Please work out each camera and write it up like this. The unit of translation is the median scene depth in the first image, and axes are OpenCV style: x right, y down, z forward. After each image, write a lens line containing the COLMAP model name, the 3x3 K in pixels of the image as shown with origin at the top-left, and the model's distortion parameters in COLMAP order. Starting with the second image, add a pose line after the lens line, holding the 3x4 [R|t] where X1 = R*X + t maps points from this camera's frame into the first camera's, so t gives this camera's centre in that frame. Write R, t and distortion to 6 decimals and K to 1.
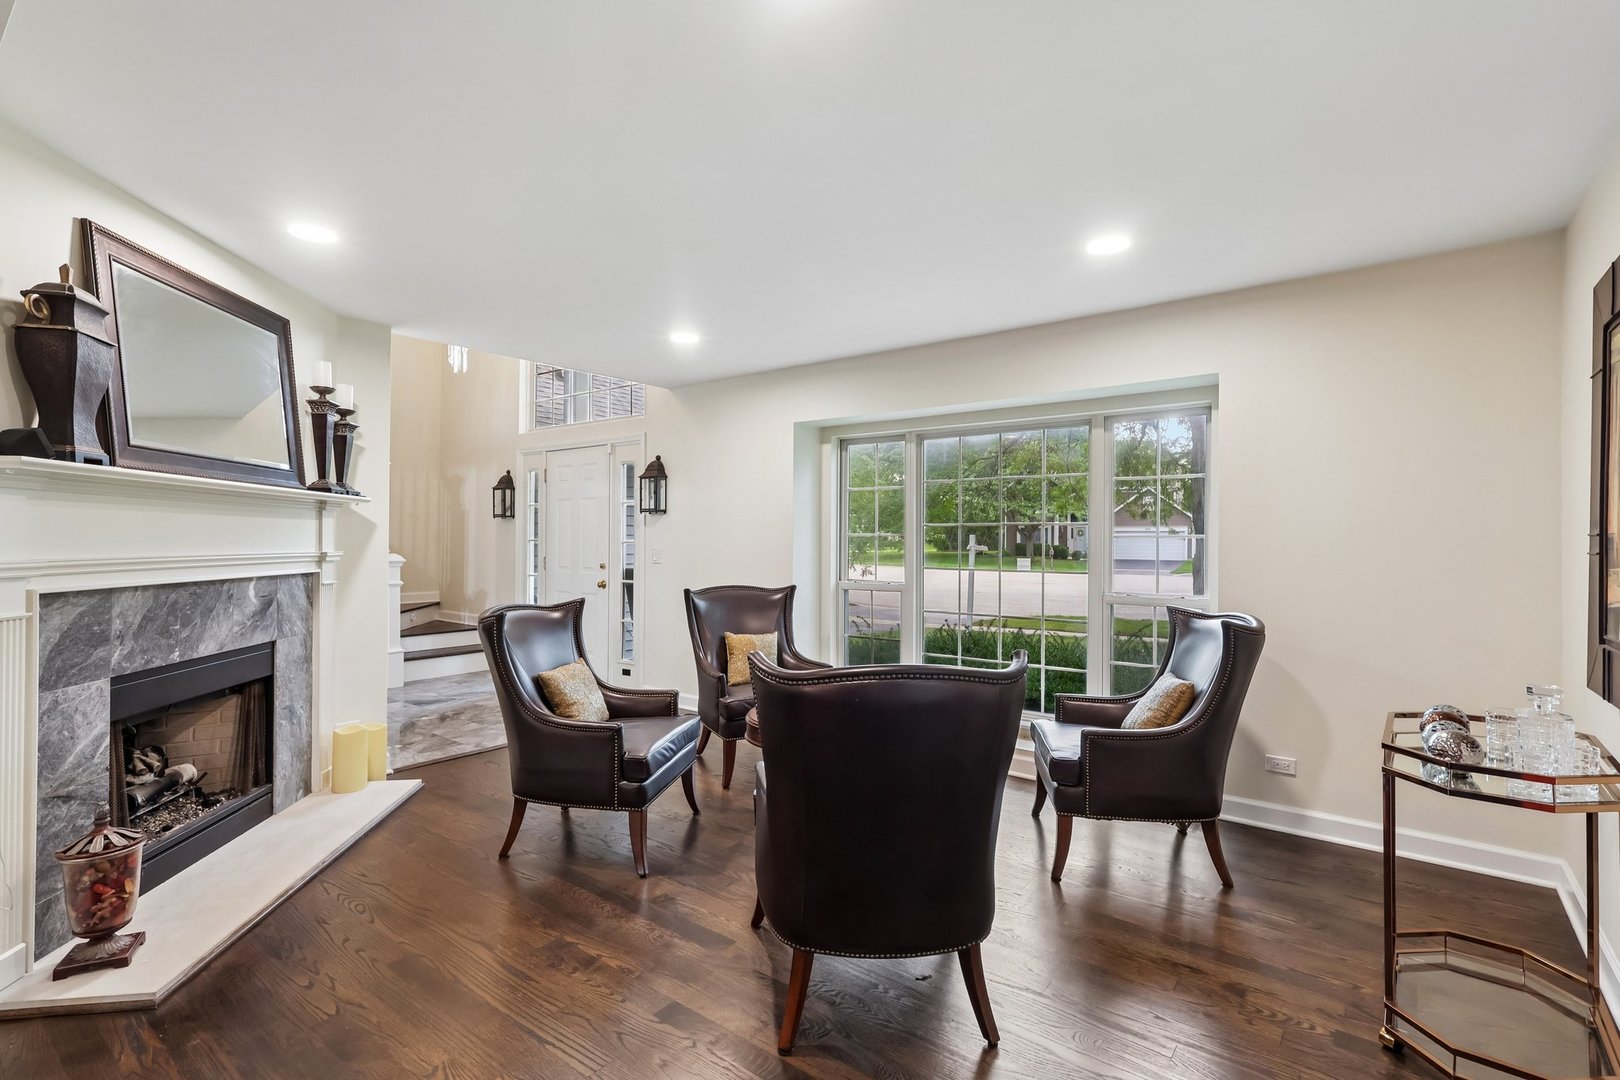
lens RADIAL K [[753.1, 0, 806.9], [0, 753.1, 538.1], [0, 0, 1]] dist [-0.006415, 0.000986]
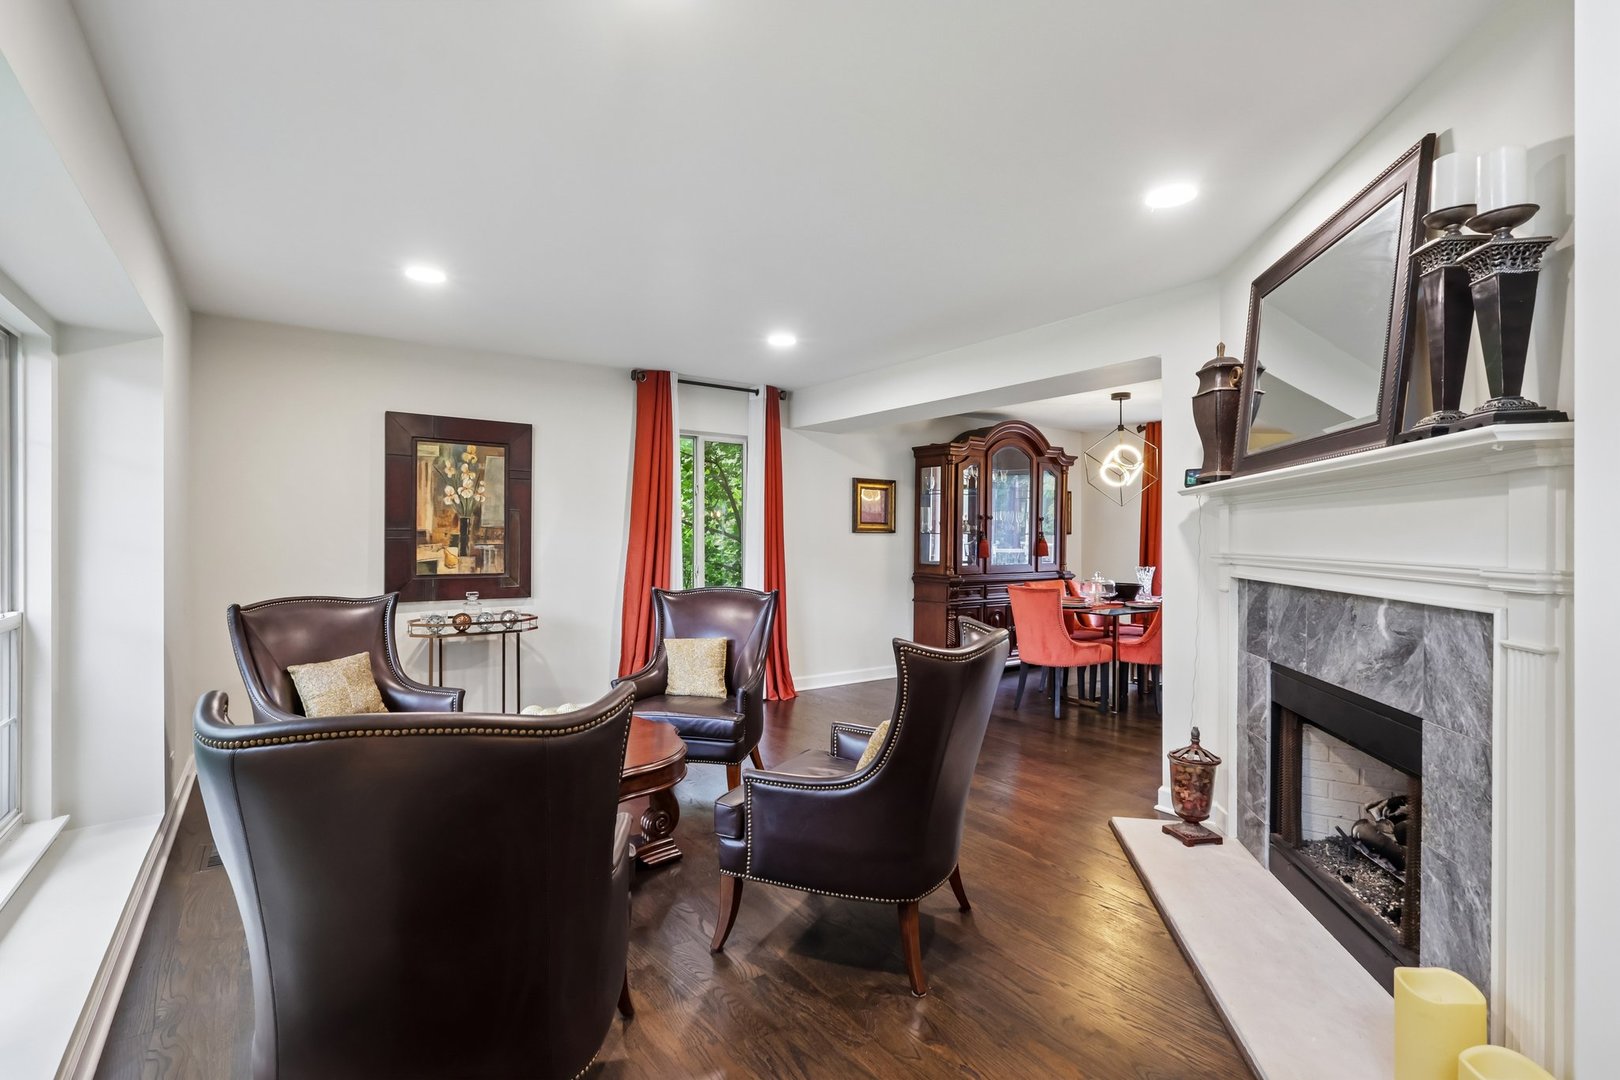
lens RADIAL K [[742.4, 0, 810.0], [0, 742.4, 540.0], [0, 0, 1]] dist [0.002007, 0.000685]
pose [[-0.962237, -0.009359, 0.272051, -0.458933], [-0.008649, 0.999955, 0.003809, 0.003717], [-0.272075, 0.001312, -0.962275, 1.858927]]
